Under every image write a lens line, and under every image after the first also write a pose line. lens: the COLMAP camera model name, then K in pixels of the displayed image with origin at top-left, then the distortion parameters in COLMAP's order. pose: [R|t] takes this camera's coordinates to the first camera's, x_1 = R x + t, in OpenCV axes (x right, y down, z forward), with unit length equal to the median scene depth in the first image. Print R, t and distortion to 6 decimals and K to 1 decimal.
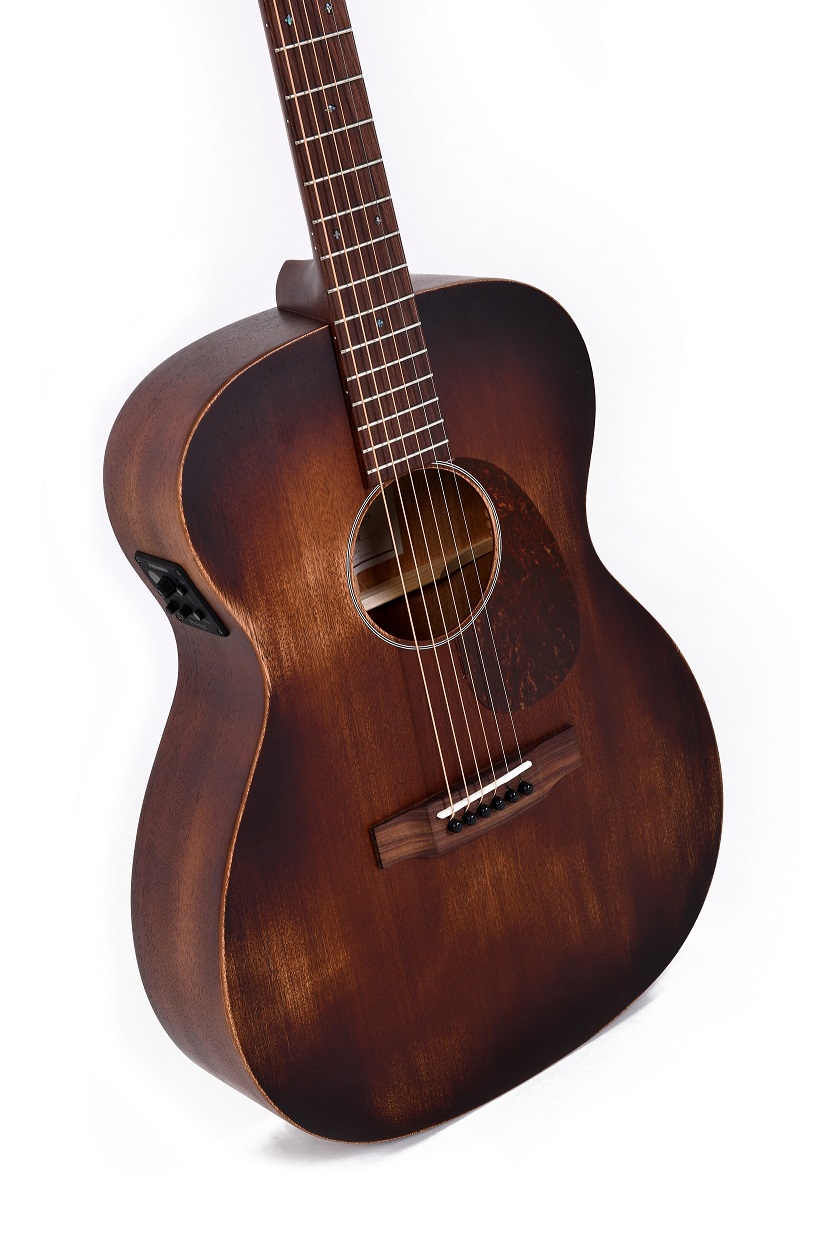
lens RADIAL K [[2105.2, 0, 413.0], [0, 2105.2, 619.5], [0, 0, 1]] dist [0.079350, 0.071301]
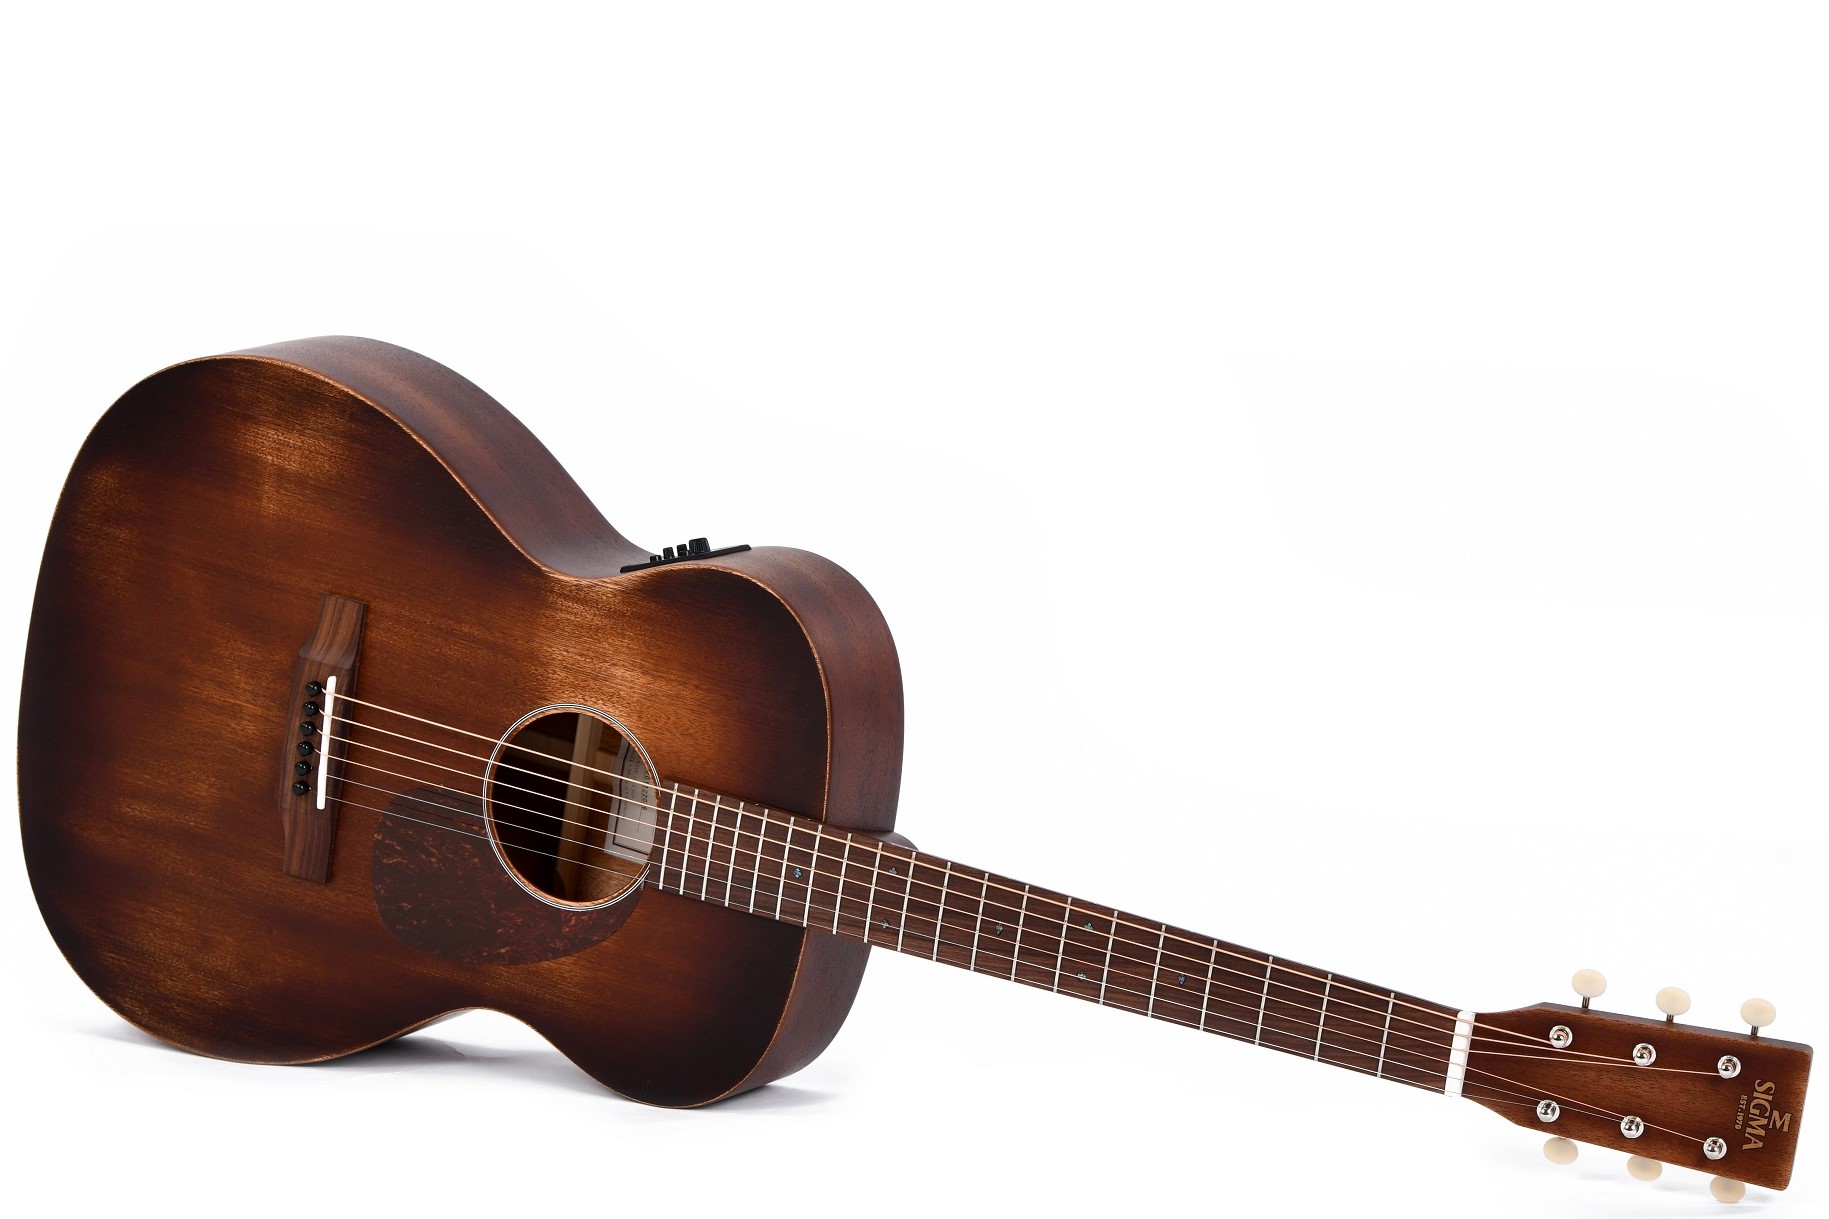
lens RADIAL K [[5621.2, 0, 914.5], [0, 5621.2, 609.5], [0, 0, 1]] dist [0.087694, -0.196846]
pose [[-0.562464, 0.784213, -0.262002, 0.476482], [-0.826629, -0.540207, 0.157677, -0.473029], [-0.017883, 0.305265, 0.952099, -1.300904]]
